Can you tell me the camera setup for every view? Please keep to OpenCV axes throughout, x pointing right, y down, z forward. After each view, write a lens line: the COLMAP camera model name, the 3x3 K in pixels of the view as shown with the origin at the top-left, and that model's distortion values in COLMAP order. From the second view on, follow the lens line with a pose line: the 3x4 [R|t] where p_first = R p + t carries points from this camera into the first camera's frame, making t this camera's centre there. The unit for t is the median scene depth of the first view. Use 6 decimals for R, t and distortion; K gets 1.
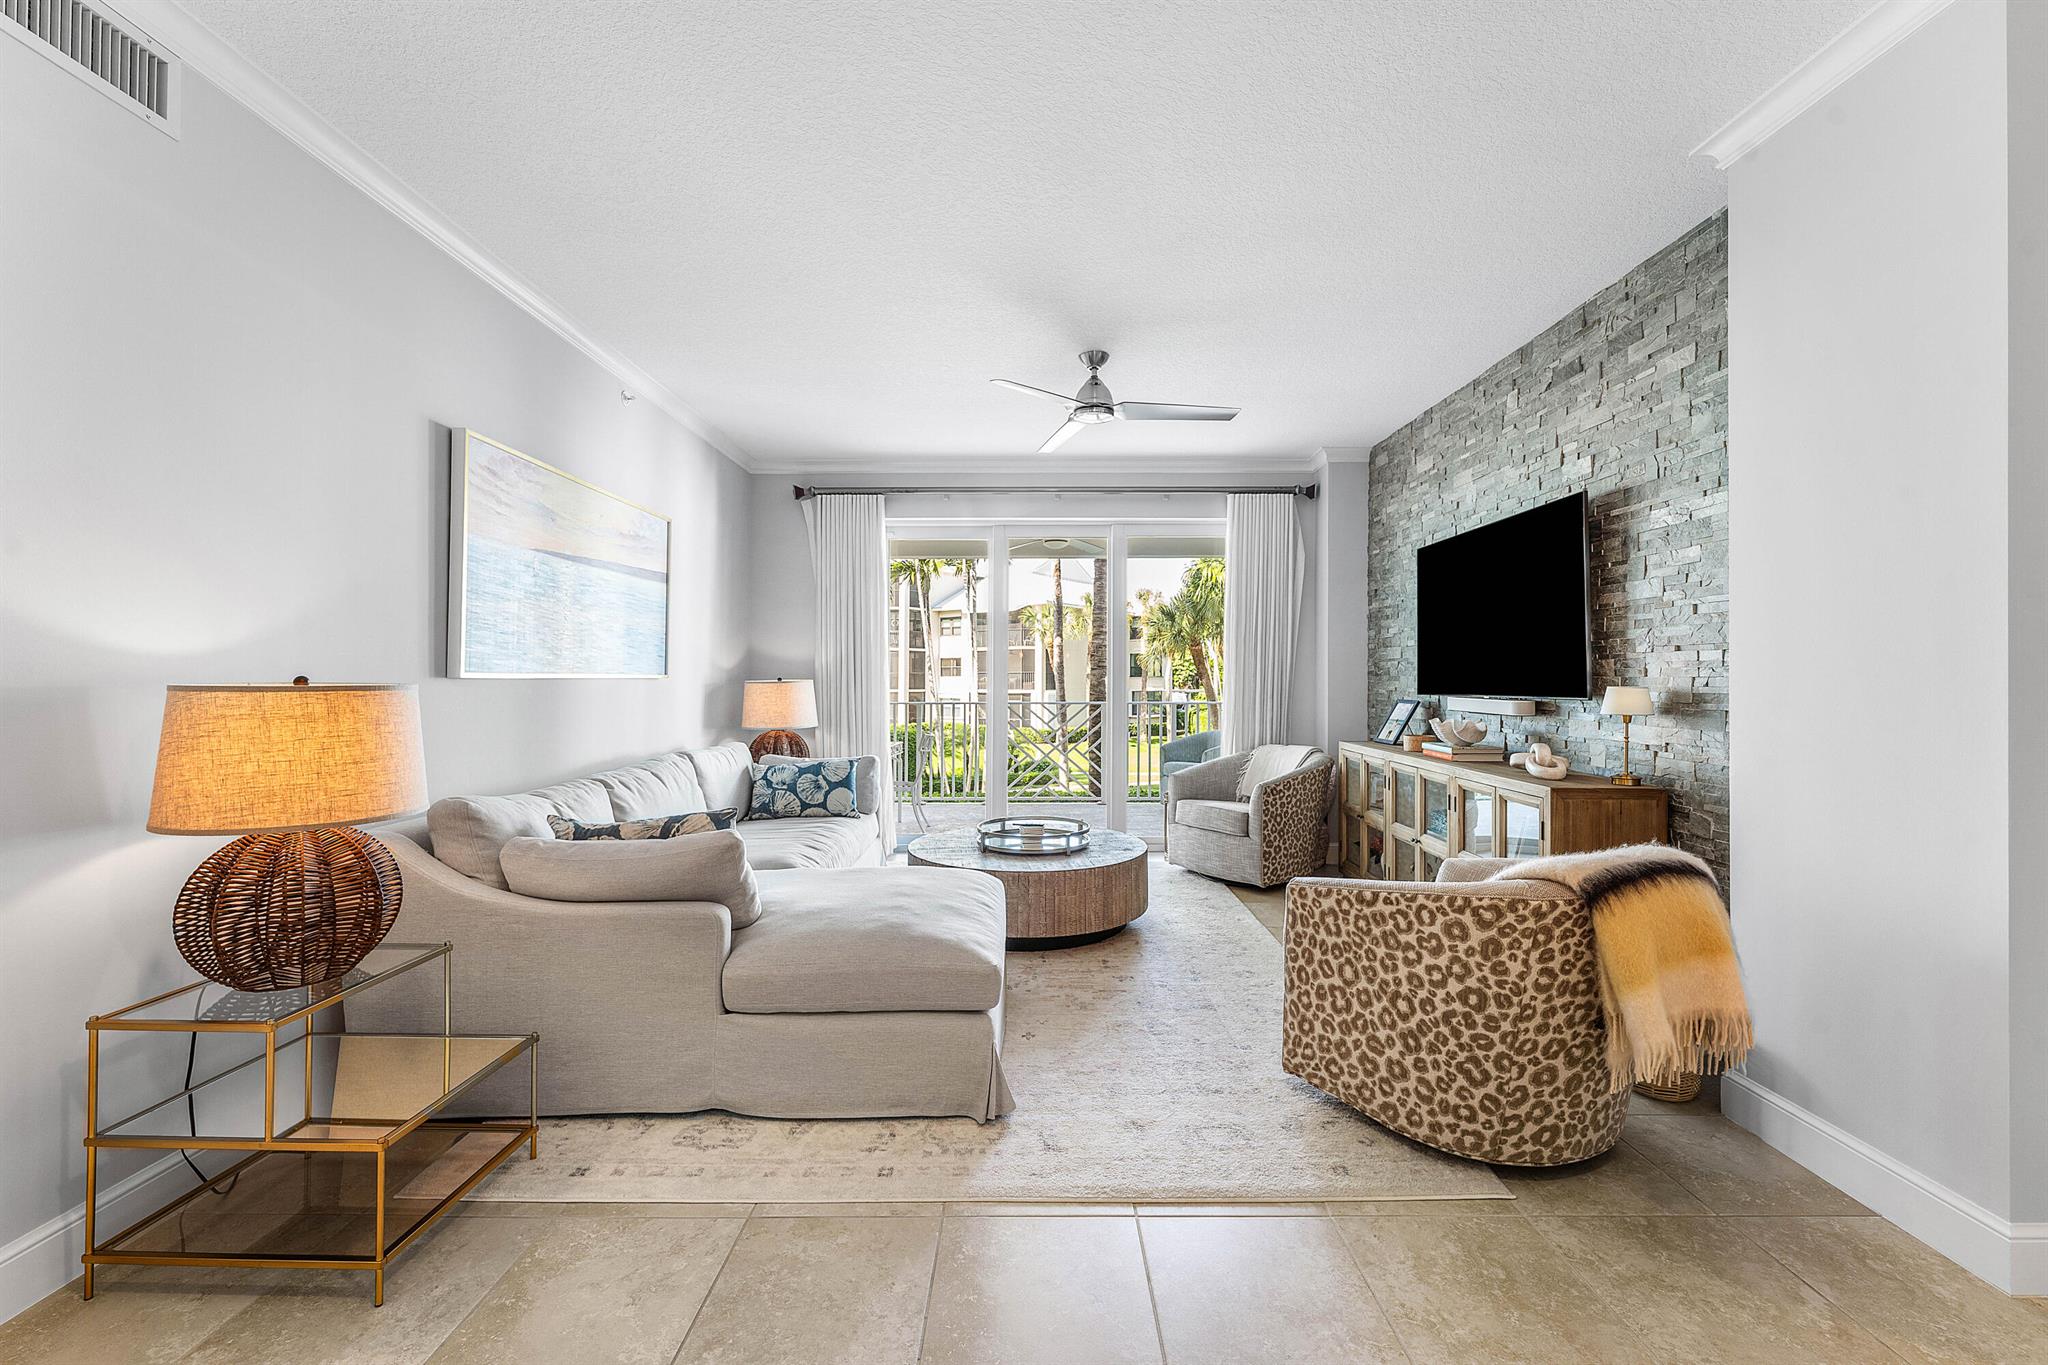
lens RADIAL K [[838.2, 0, 1029.6], [0, 838.2, 674.3], [0, 0, 1]] dist [0.000472, -0.000659]
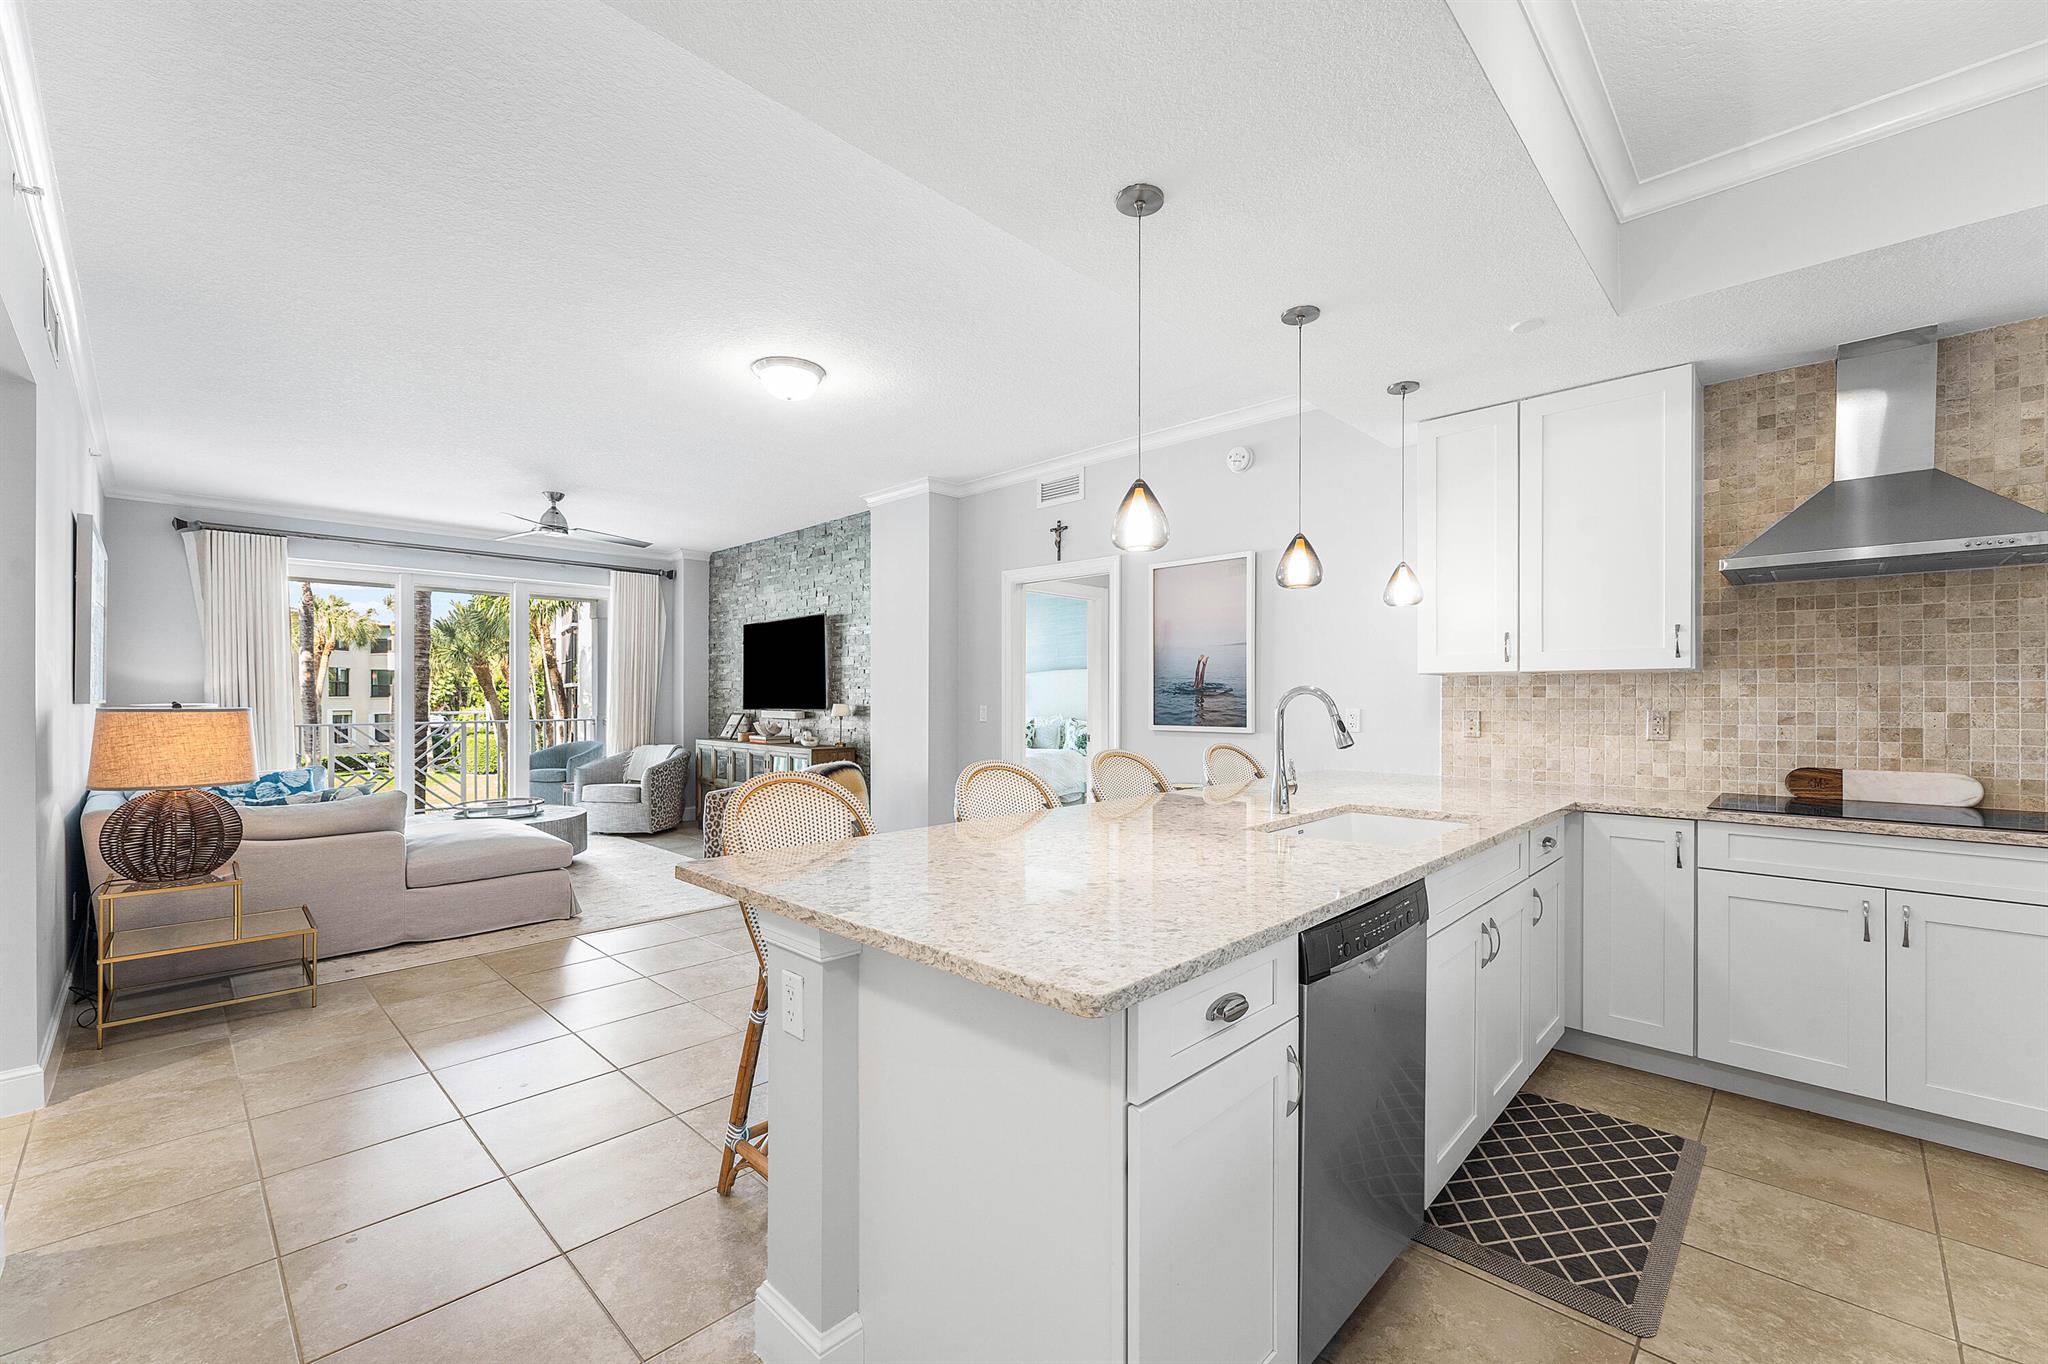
lens RADIAL K [[838.2, 0, 1033.9], [0, 838.2, 700.9], [0, 0, 1]] dist [0.000472, -0.000659]
pose [[0.686178, -0.004125, 0.727422, -0.396022], [-0.002139, 0.999968, 0.007689, -0.008502], [-0.727430, -0.006832, 0.686147, -0.640064]]
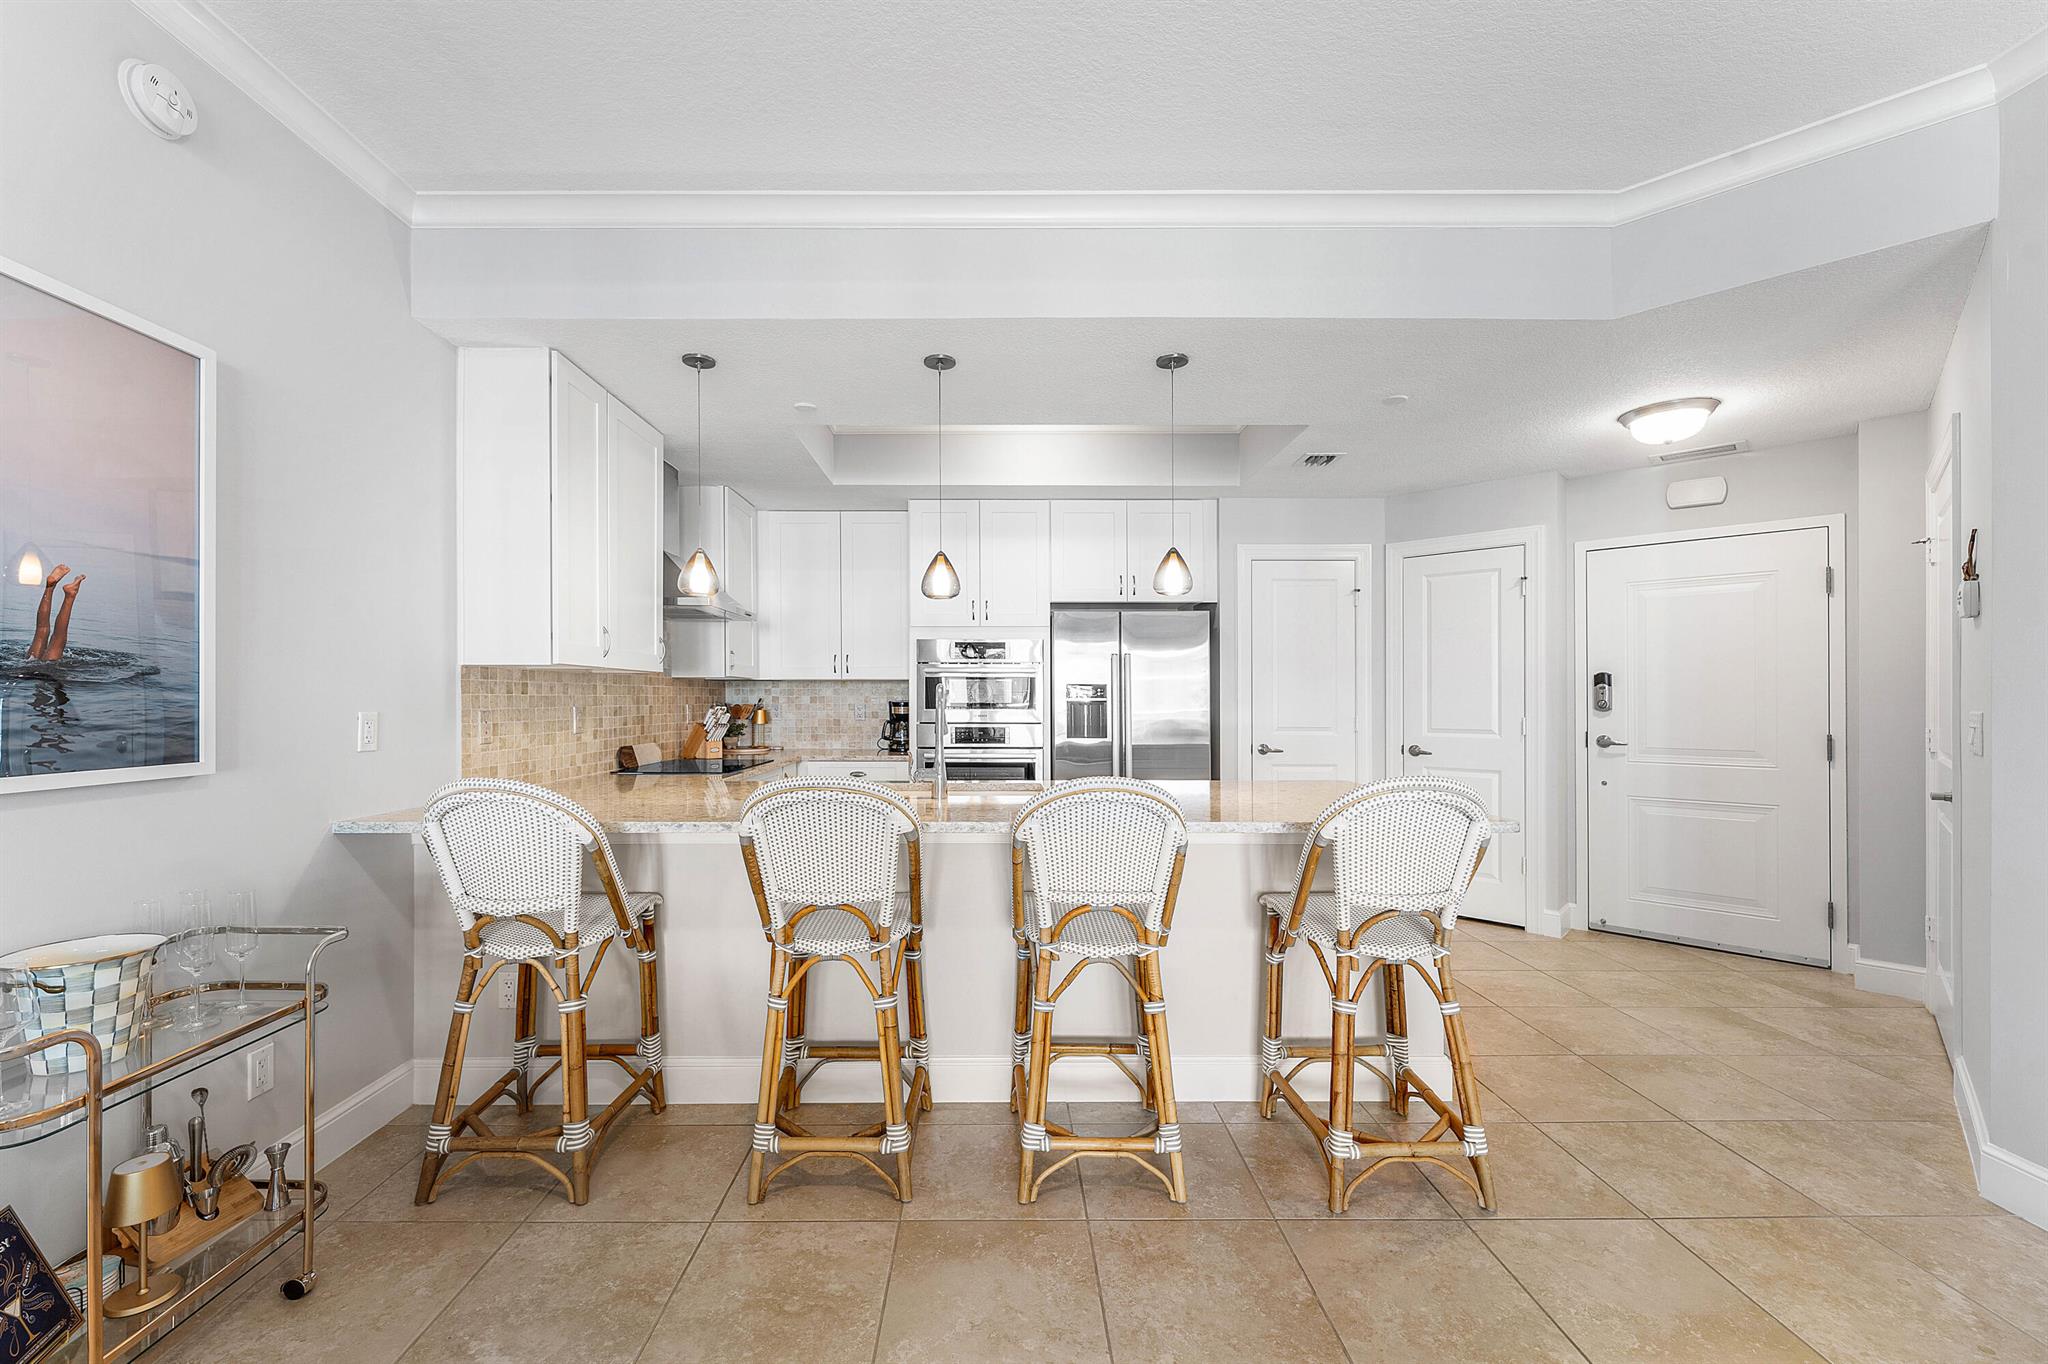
lens RADIAL K [[838.2, 0, 1016.2], [0, 838.2, 687.6], [0, 0, 1]] dist [0.000472, -0.000659]
pose [[-0.999371, -0.001084, -0.035448, 0.096240], [-0.000439, 0.999834, -0.018195, 0.000321], [0.035461, -0.018168, -0.999206, 0.272939]]
